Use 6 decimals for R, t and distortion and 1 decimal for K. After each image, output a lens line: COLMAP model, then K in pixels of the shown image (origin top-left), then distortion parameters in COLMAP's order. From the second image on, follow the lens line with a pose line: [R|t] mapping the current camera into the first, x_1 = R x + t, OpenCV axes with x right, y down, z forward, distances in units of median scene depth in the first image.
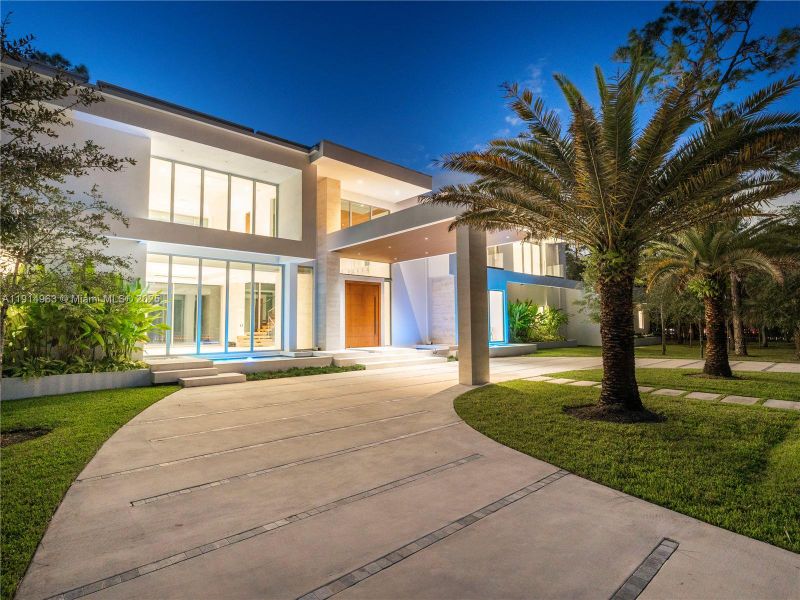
lens RADIAL K [[417.6, 0, 401.5], [0, 417.6, 300.1], [0, 0, 1]] dist [0.002904, 0.000270]
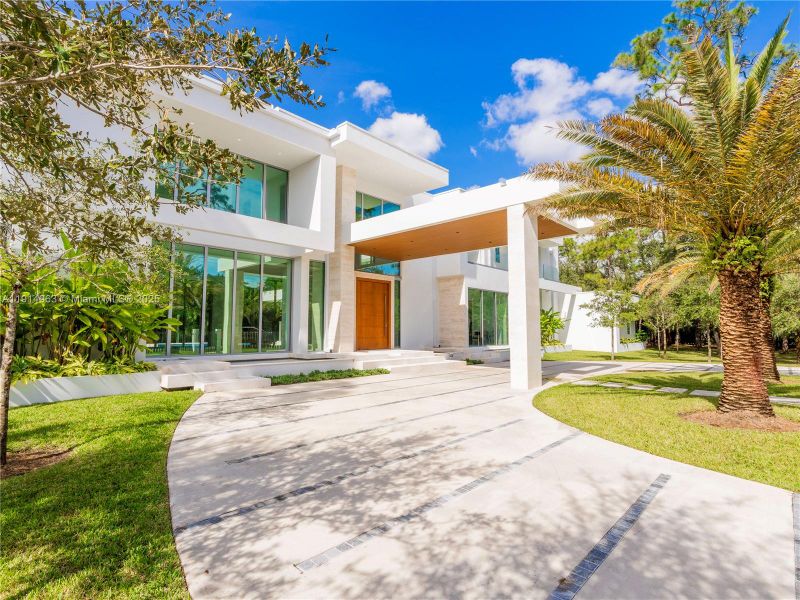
lens RADIAL K [[417.6, 0, 398.8], [0, 417.6, 295.3], [0, 0, 1]] dist [0.002904, 0.000270]
pose [[0.995787, 0.017575, 0.089996, -0.154548], [-0.015270, 0.999539, -0.026235, 0.020394], [-0.090416, 0.024750, 0.995597, 0.089704]]
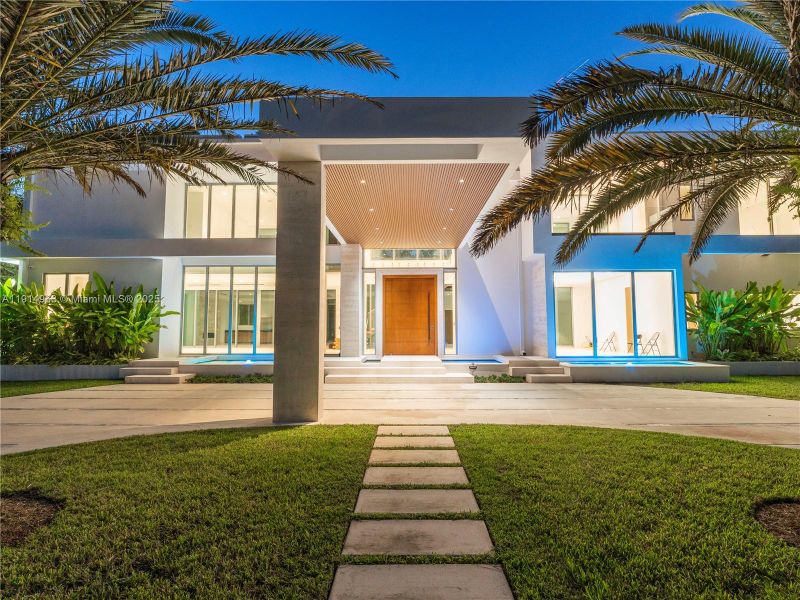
lens RADIAL K [[417.7, 0, 402.8], [0, 417.7, 299.0], [0, 0, 1]] dist [-0.003568, -0.000610]
pose [[0.729791, -0.043468, -0.682287, 0.585795], [0.037993, 0.999013, -0.023008, 0.027127], [0.682614, -0.009131, 0.730722, 0.504786]]
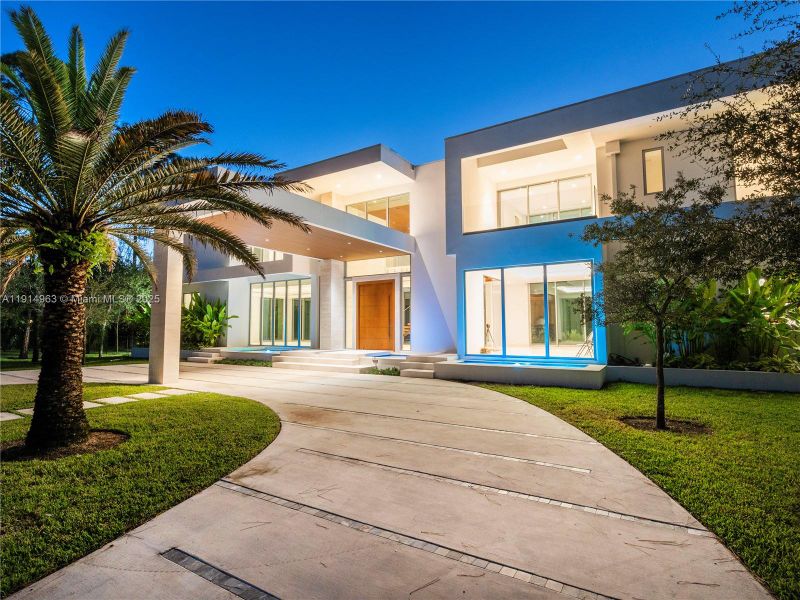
lens RADIAL K [[412.7, 0, 402.6], [0, 412.7, 300.0], [0, 0, 1]] dist [-0.001116, 0.000159]
pose [[0.277278, -0.056608, -0.959121, 1.060808], [0.059138, 0.997376, -0.041769, 0.053835], [0.958968, -0.045138, 0.279898, 1.024227]]
